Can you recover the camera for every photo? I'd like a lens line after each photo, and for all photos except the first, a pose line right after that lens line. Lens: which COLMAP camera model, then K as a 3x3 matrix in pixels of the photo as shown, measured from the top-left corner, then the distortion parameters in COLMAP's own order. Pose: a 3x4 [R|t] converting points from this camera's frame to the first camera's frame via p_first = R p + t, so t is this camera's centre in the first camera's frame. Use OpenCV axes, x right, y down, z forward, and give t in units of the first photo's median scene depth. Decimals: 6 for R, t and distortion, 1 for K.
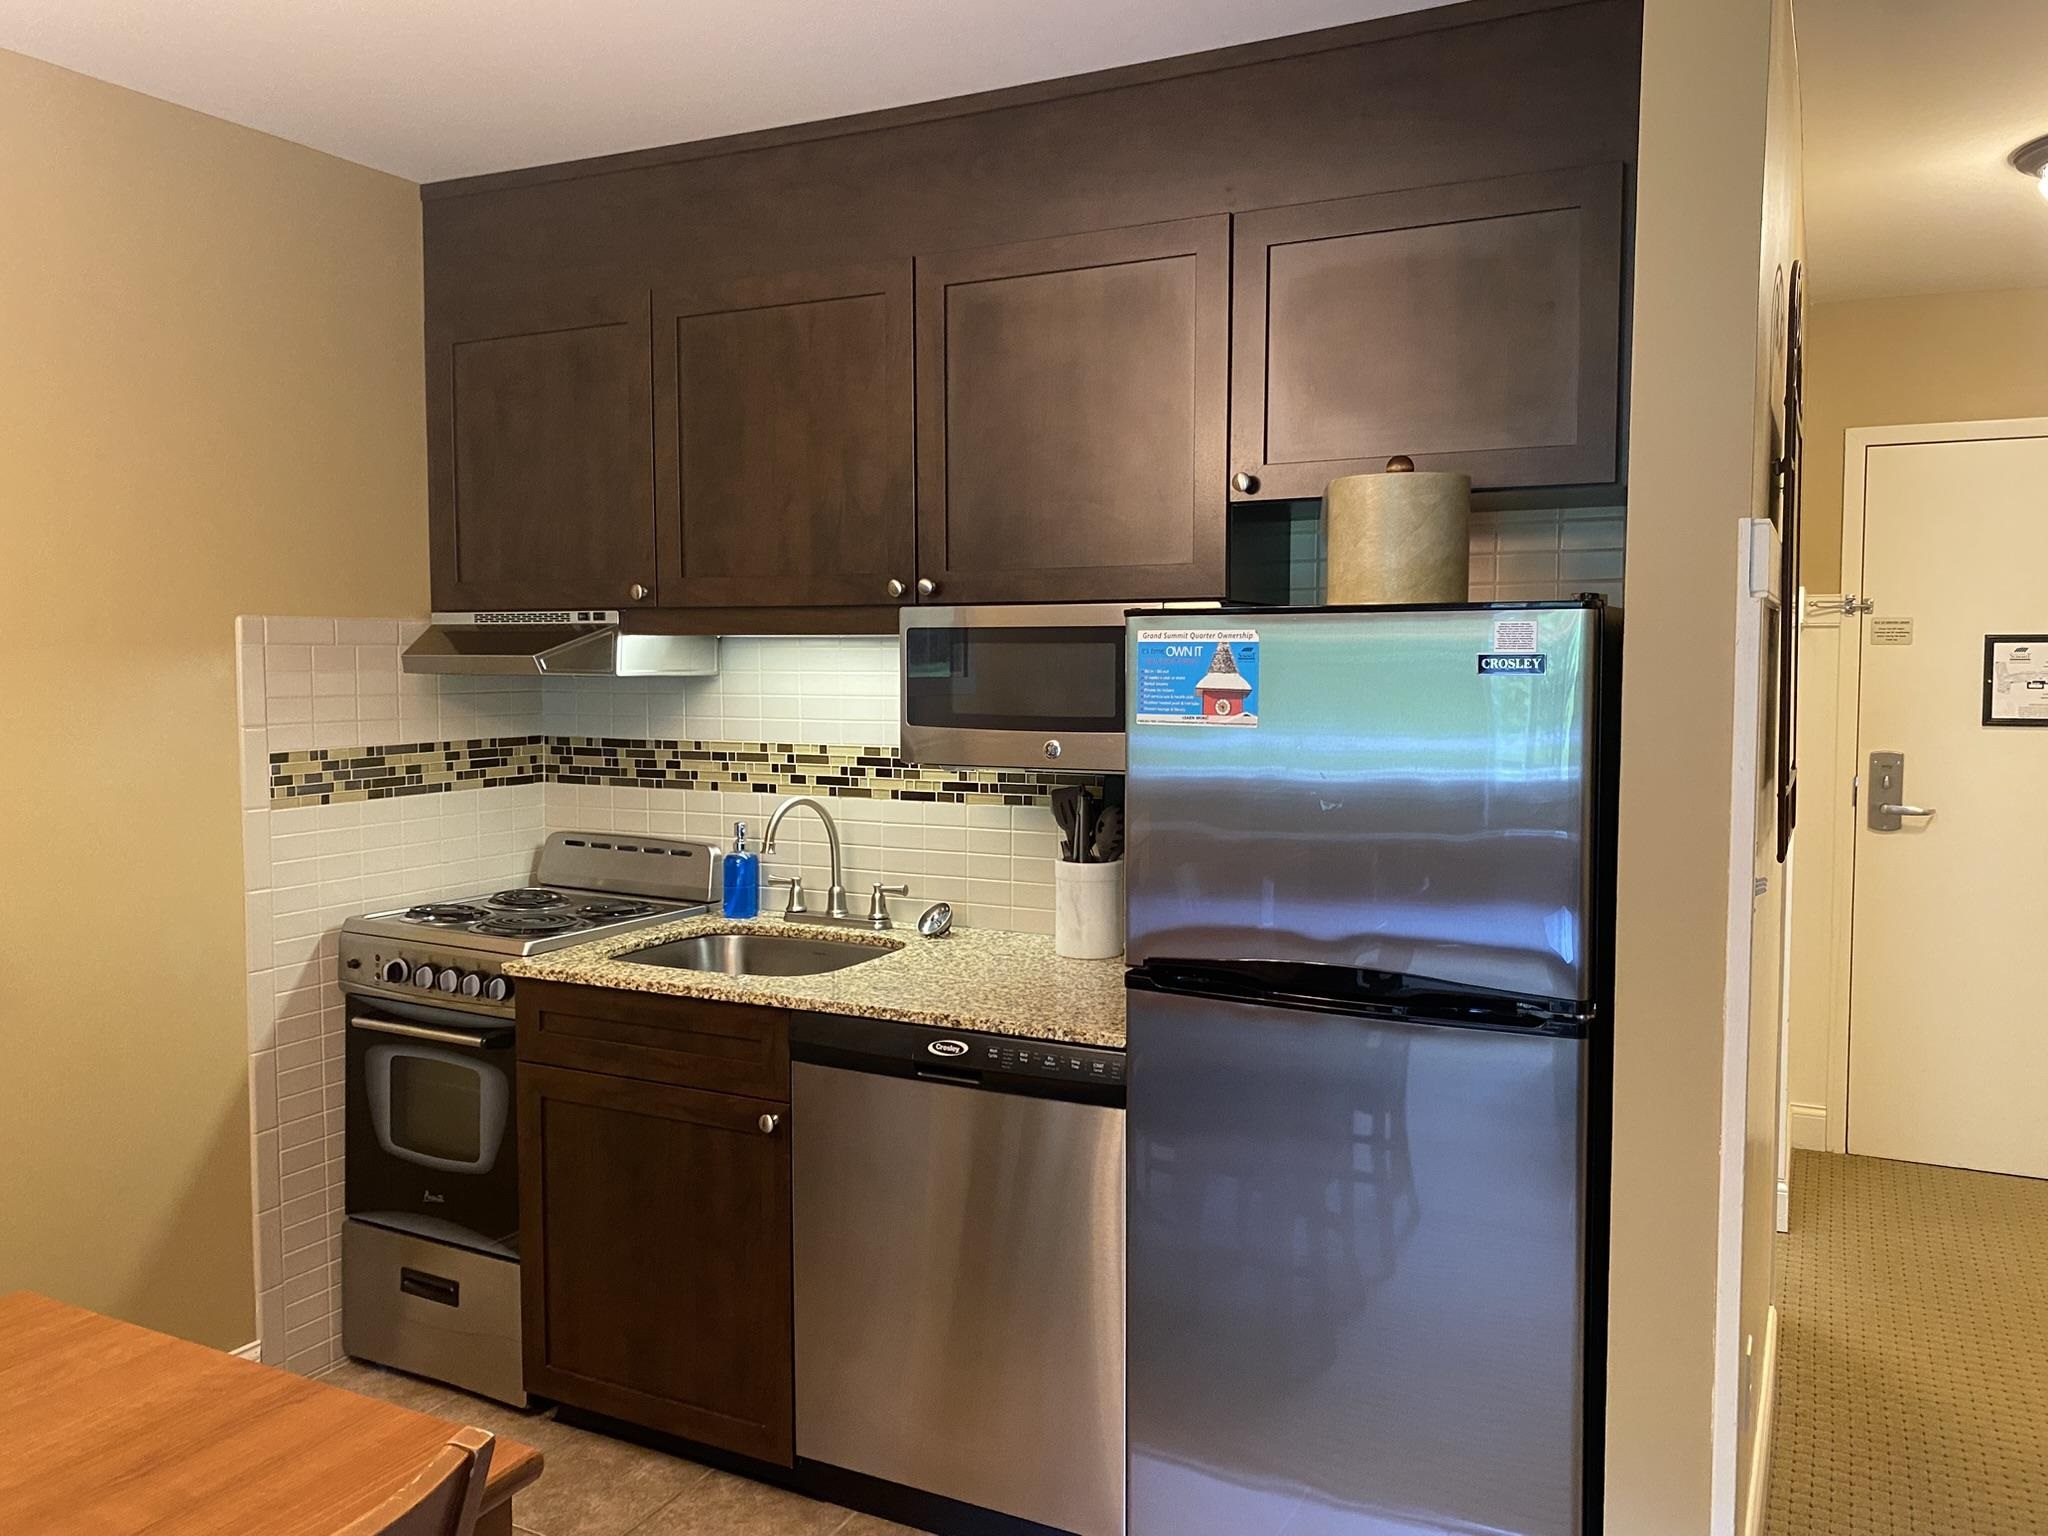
lens RADIAL K [[1560.3, 0, 1079.5], [0, 1560.3, 732.5], [0, 0, 1]] dist [0.021434, -0.013235]
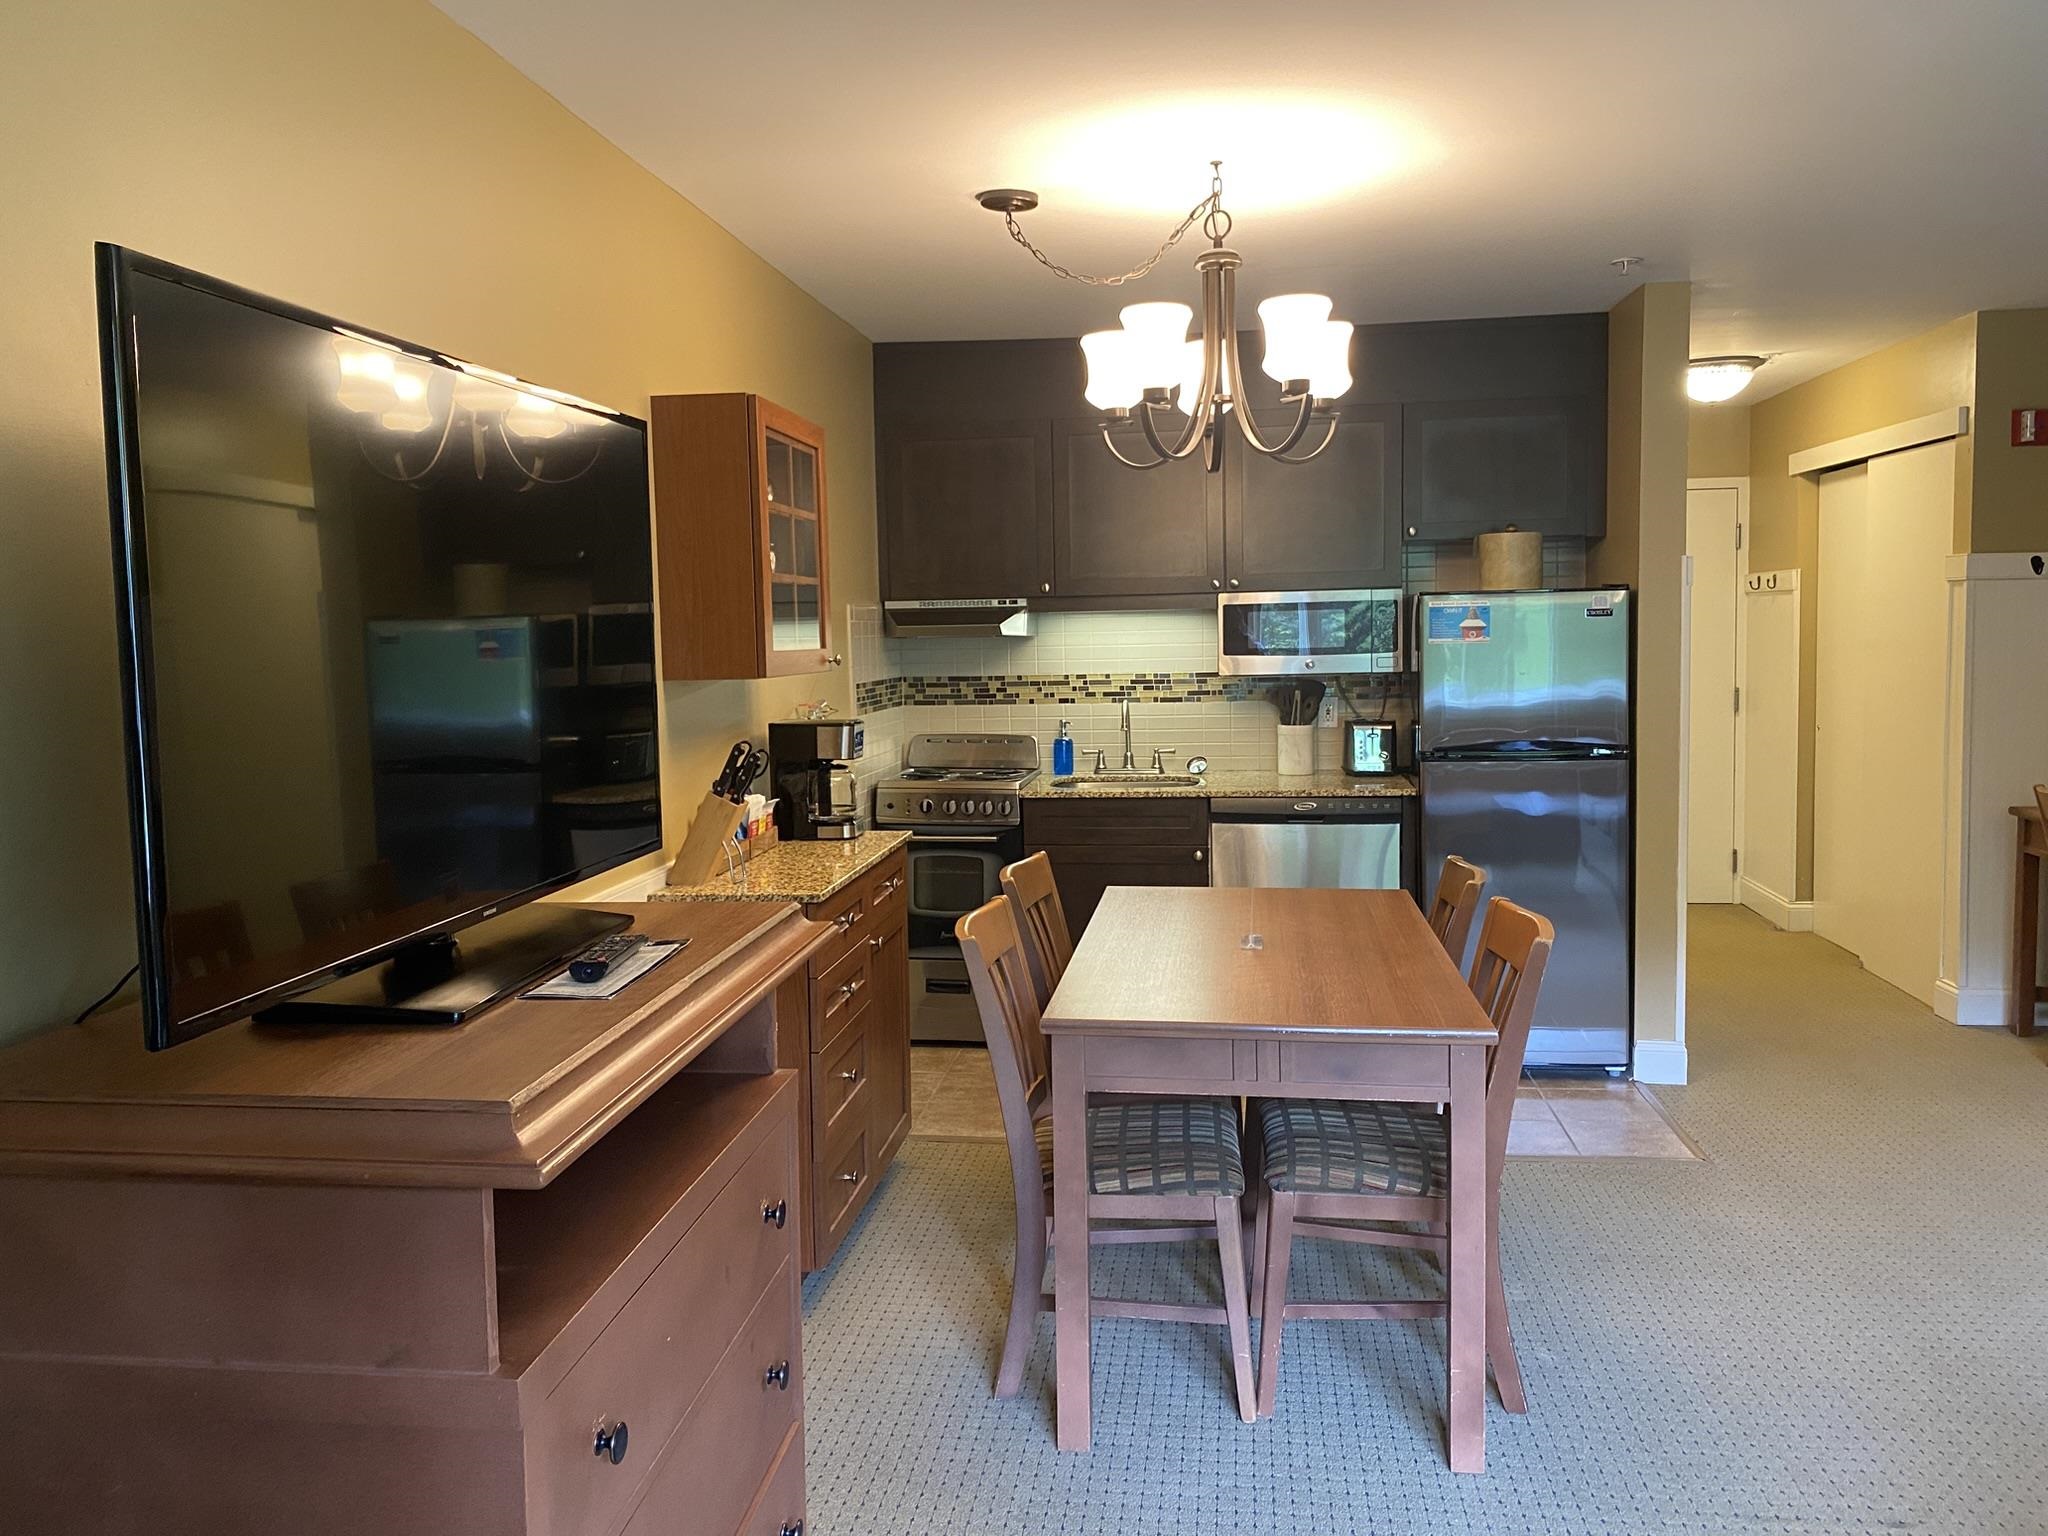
lens RADIAL K [[1560.3, 0, 1023.1], [0, 1560.3, 753.3], [0, 0, 1]] dist [0.021434, -0.013235]
pose [[0.954054, -0.044981, 0.296238, -0.777974], [0.037757, 0.998835, 0.030066, 0.040949], [-0.297245, -0.017499, 0.954641, -0.642427]]
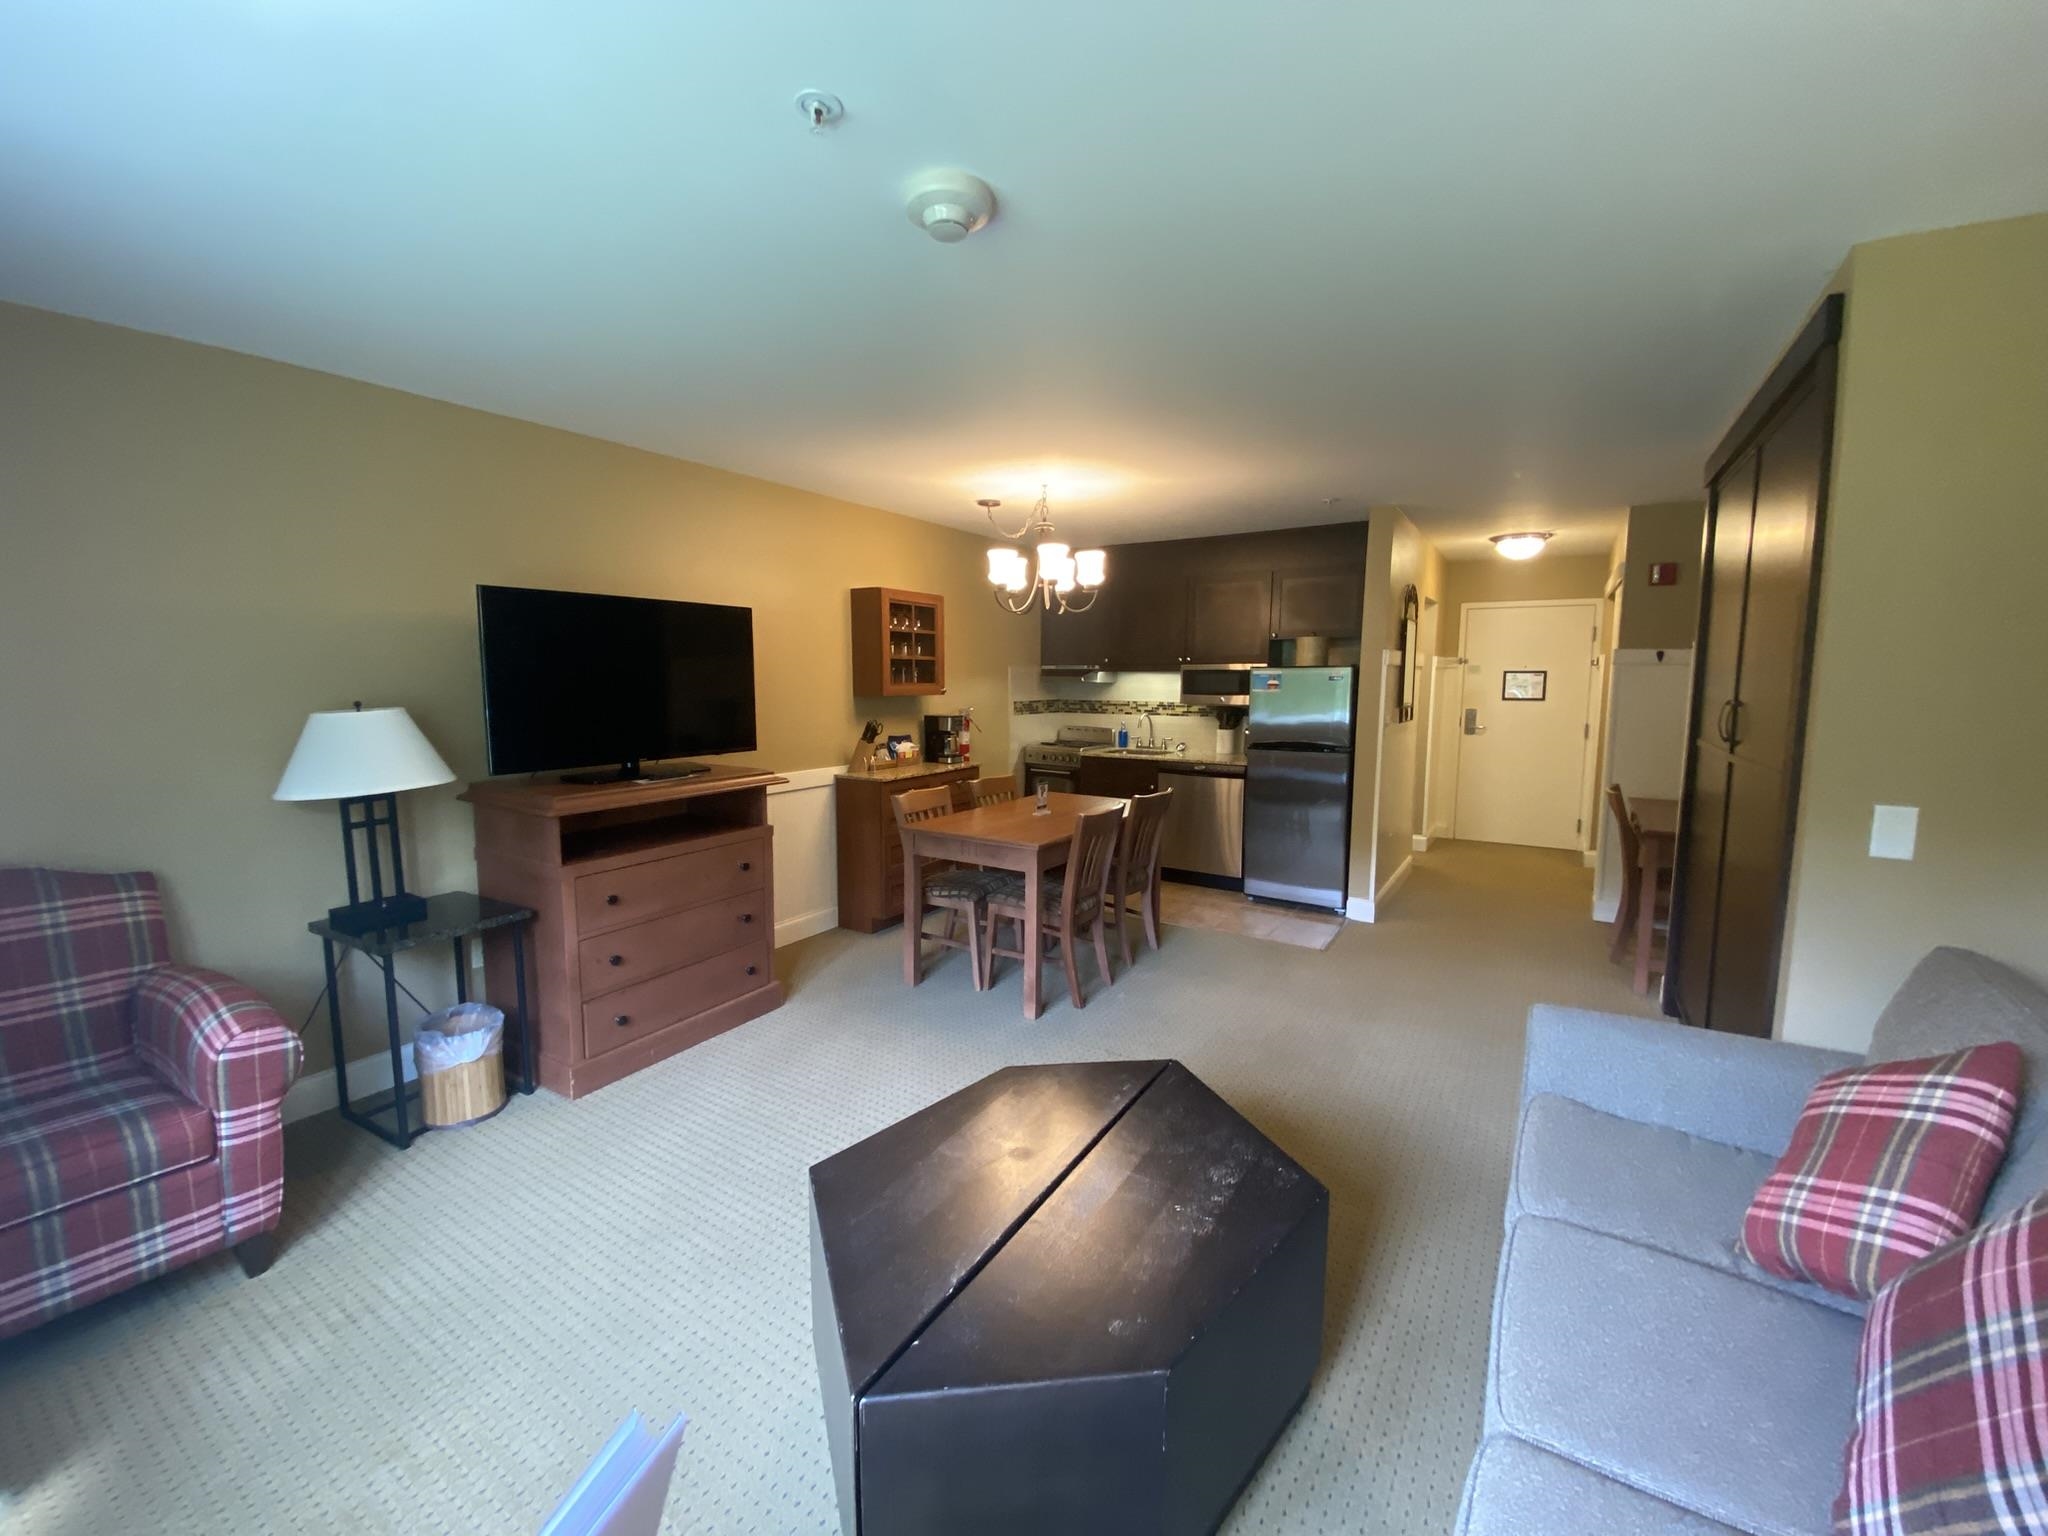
lens RADIAL K [[833.9, 0, 999.9], [0, 833.9, 778.0], [0, 0, 1]] dist [-0.002246, -0.004366]
pose [[0.989602, 0.017584, -0.142752, -0.223831], [-0.007656, 0.997532, 0.069800, 0.054049], [0.143627, -0.067981, 0.987294, -1.010721]]
